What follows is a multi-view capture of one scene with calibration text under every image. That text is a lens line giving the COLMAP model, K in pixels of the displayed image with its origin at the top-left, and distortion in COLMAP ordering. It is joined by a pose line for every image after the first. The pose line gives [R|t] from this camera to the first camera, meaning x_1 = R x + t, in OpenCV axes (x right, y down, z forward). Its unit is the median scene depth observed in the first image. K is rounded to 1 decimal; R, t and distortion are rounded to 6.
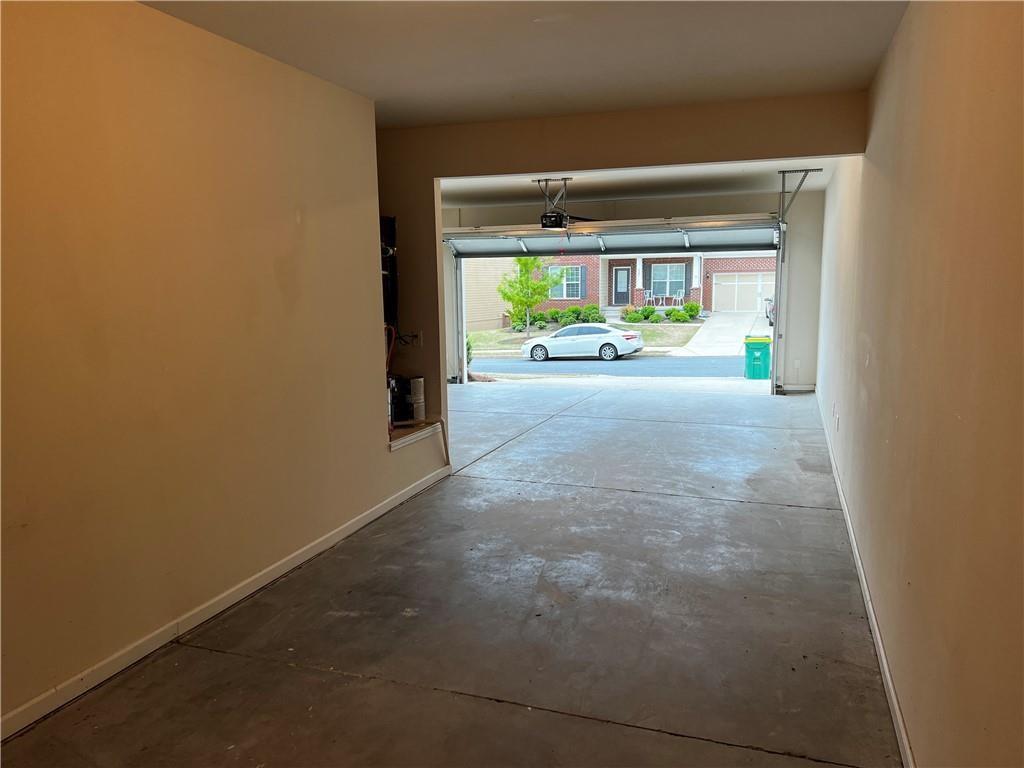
lens RADIAL K [[767.2, 0, 509.4], [0, 767.2, 386.9], [0, 0, 1]] dist [0.061235, -0.075193]
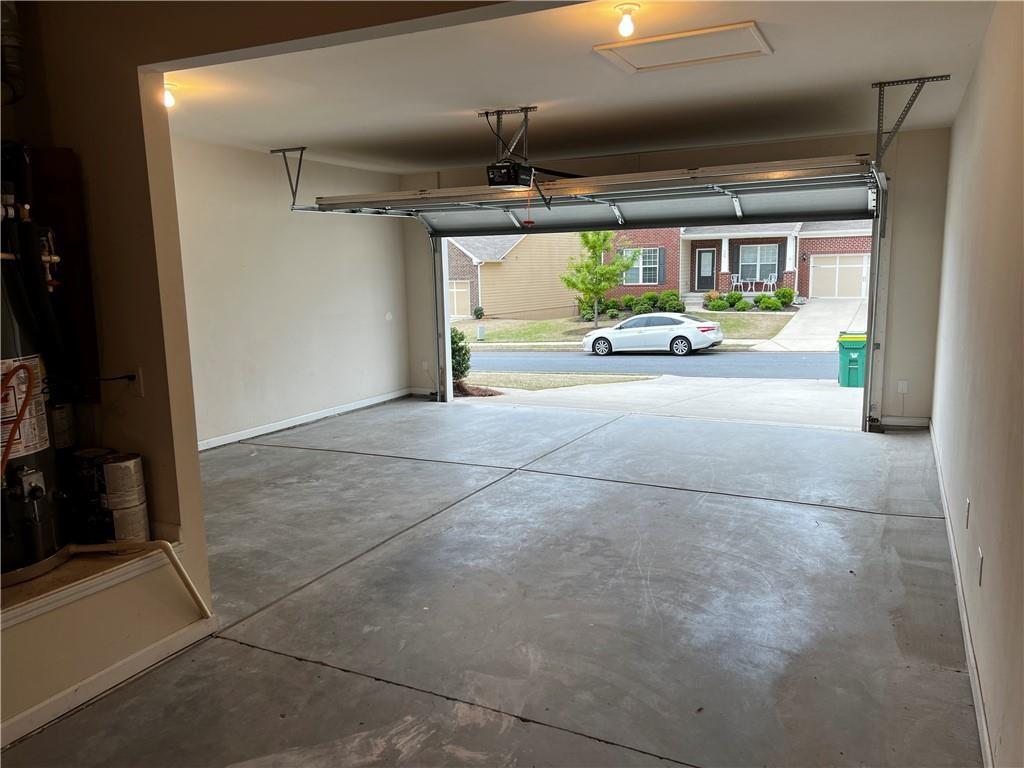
lens RADIAL K [[767.2, 0, 518.1], [0, 767.2, 384.3], [0, 0, 1]] dist [0.061235, -0.075193]
pose [[0.993877, 0.011312, -0.109909, 0.040976], [-0.009431, 0.999800, 0.017619, -0.015220], [0.110086, -0.016475, 0.993785, 0.104958]]
